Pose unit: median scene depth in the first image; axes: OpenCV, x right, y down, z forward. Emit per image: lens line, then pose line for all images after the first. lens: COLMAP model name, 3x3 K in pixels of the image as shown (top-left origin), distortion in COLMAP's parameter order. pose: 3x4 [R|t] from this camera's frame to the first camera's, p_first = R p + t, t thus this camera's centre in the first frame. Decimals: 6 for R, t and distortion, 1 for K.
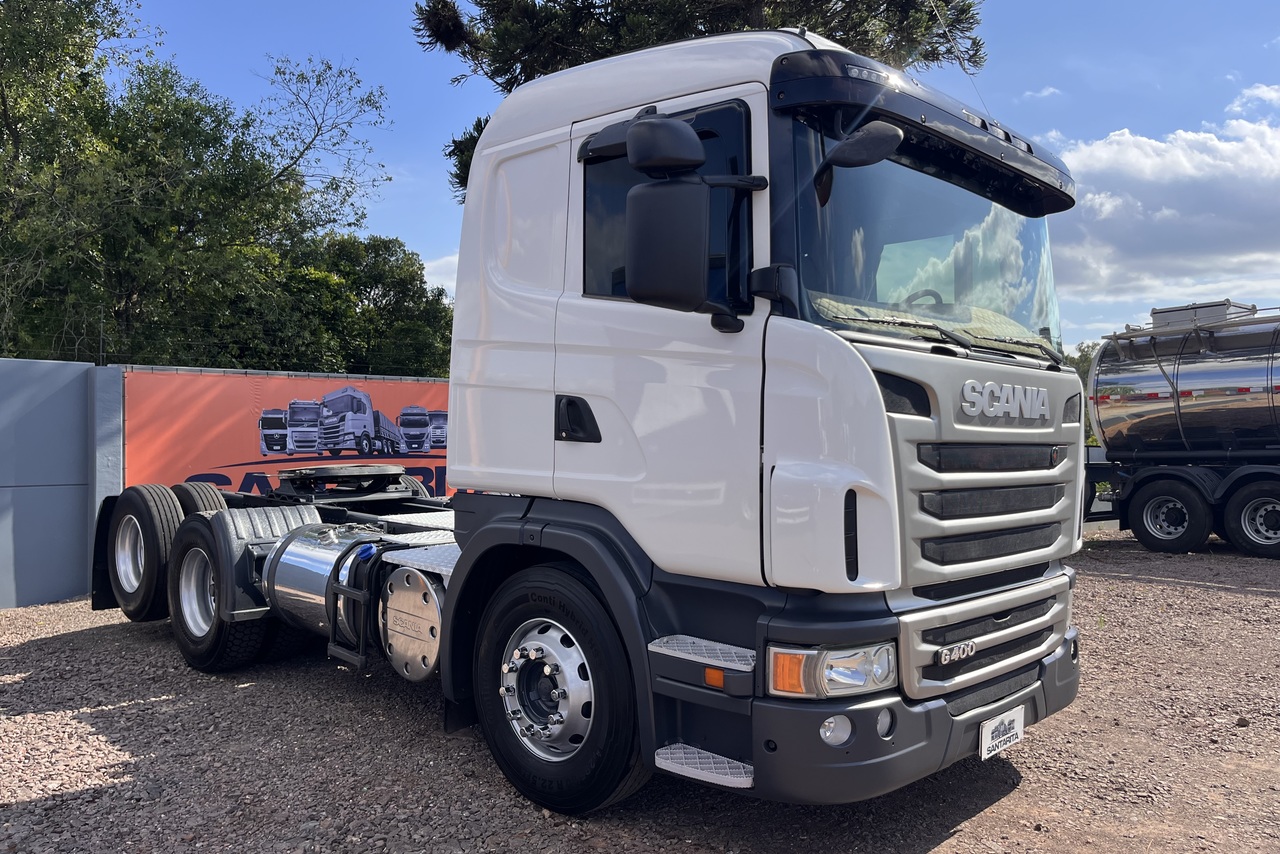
lens RADIAL K [[965.2, 0, 629.3], [0, 965.2, 430.0], [0, 0, 1]] dist [0.041064, -0.042602]
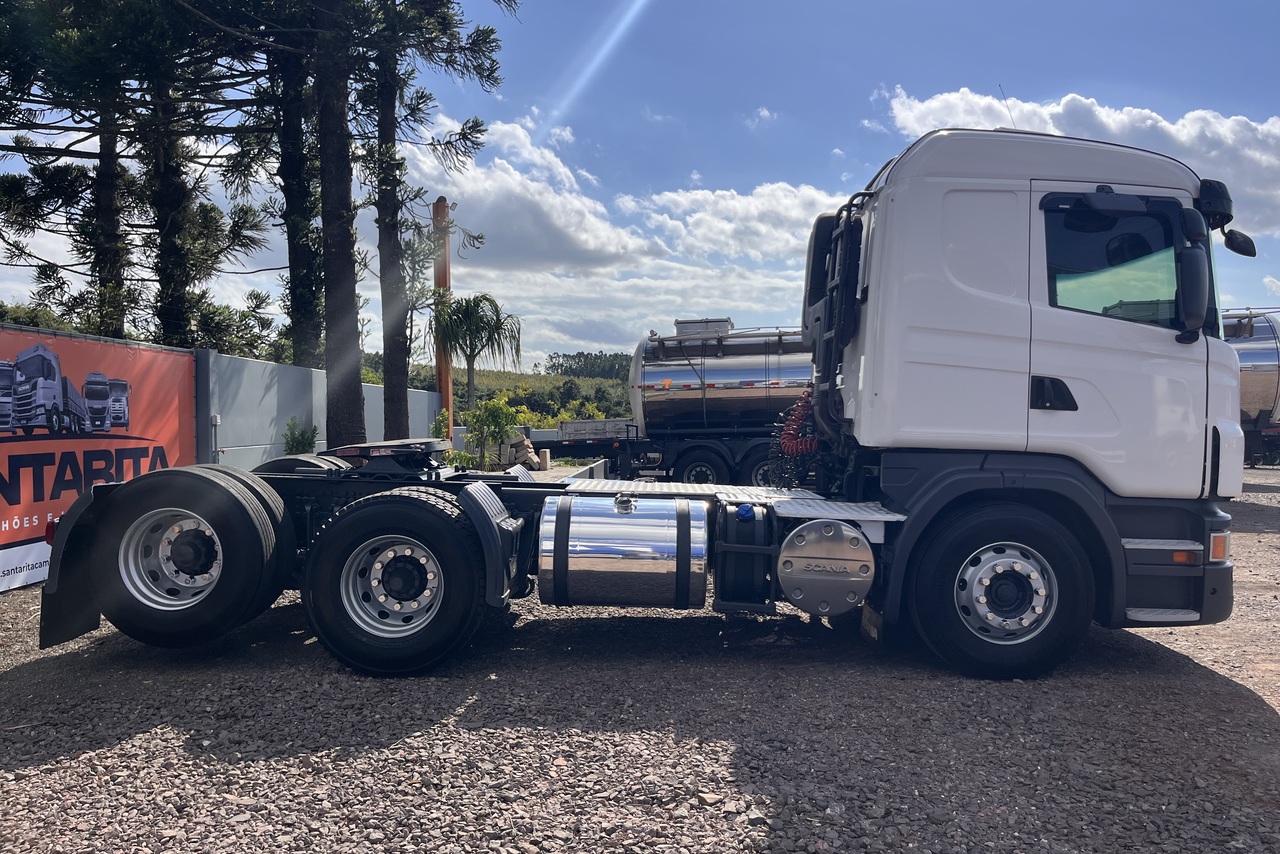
lens RADIAL K [[965.2, 0, 636.9], [0, 965.2, 424.2], [0, 0, 1]] dist [0.041064, -0.042602]
pose [[0.719771, 0.001438, 0.694210, -0.480108], [-0.007957, 0.999949, 0.006178, 0.009453], [-0.694166, -0.009971, 0.719746, 0.130268]]
